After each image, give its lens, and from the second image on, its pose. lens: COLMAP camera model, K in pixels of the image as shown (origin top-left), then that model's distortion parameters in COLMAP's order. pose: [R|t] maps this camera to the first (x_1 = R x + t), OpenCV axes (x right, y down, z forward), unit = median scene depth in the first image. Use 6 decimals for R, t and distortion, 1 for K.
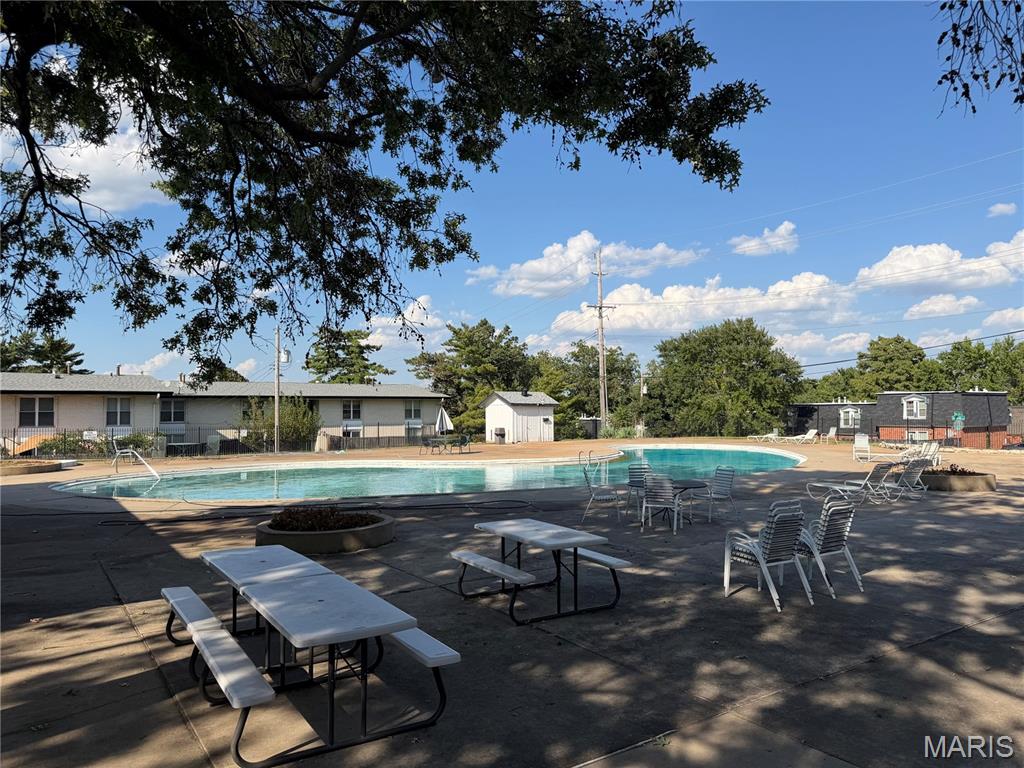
lens RADIAL K [[730.4, 0, 518.4], [0, 730.4, 383.9], [0, 0, 1]] dist [0.060132, -0.009089]
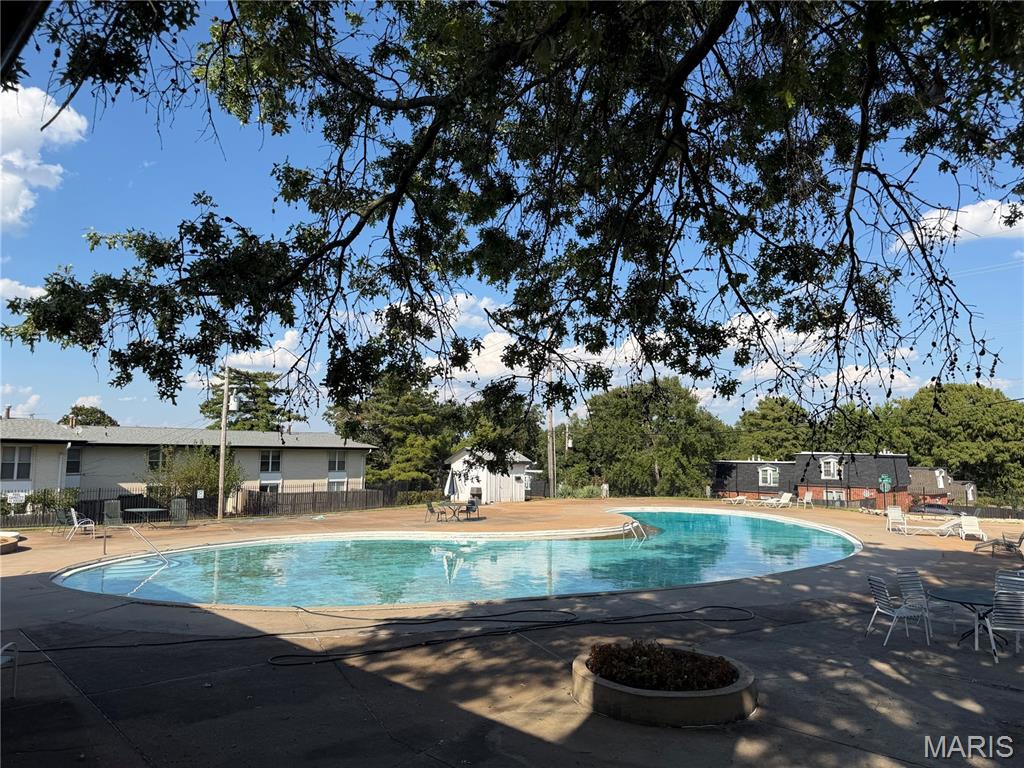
lens RADIAL K [[730.4, 0, 501.8], [0, 730.4, 382.6], [0, 0, 1]] dist [0.060132, -0.009089]
pose [[0.984169, 0.036059, 0.173523, -0.100285], [-0.024777, 0.997462, -0.066751, -0.006689], [-0.175490, 0.061395, 0.982565, 0.055418]]
